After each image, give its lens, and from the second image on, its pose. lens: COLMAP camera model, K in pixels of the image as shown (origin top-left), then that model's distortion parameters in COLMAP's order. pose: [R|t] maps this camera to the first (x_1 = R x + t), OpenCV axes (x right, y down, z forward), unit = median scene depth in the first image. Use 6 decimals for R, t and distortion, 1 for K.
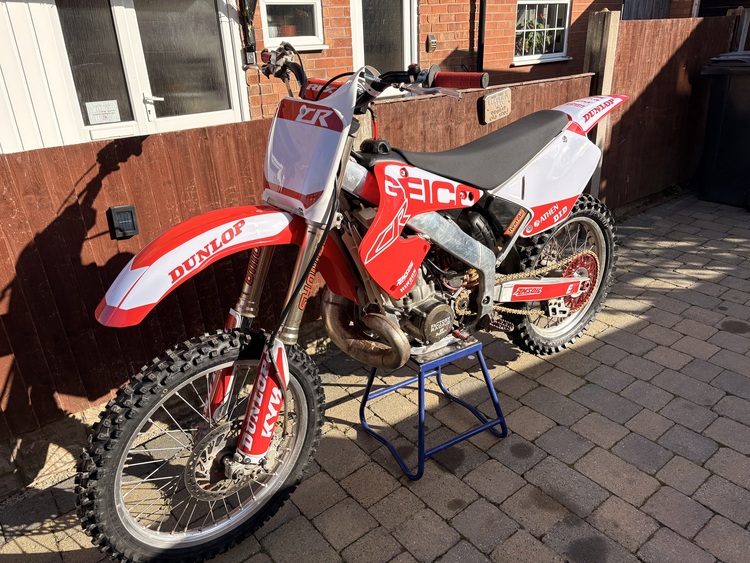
lens RADIAL K [[561.3, 0, 375.6], [0, 561.3, 281.5], [0, 0, 1]] dist [0.057037, -0.047684]
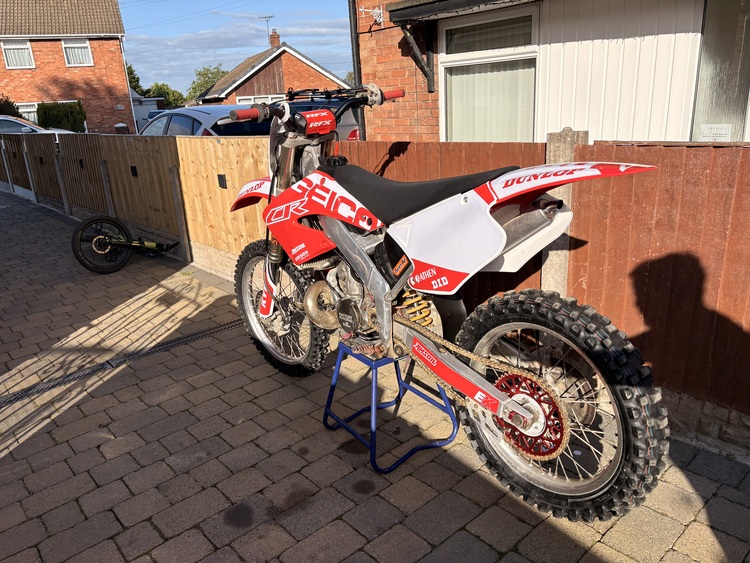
lens RADIAL K [[561.3, 0, 376.2], [0, 561.3, 280.7], [0, 0, 1]] dist [0.057037, -0.047684]
pose [[0.068697, 0.339991, -0.937916, 1.191866], [-0.356790, 0.886331, 0.295159, -0.362012], [0.931655, 0.314363, 0.182194, 0.806398]]
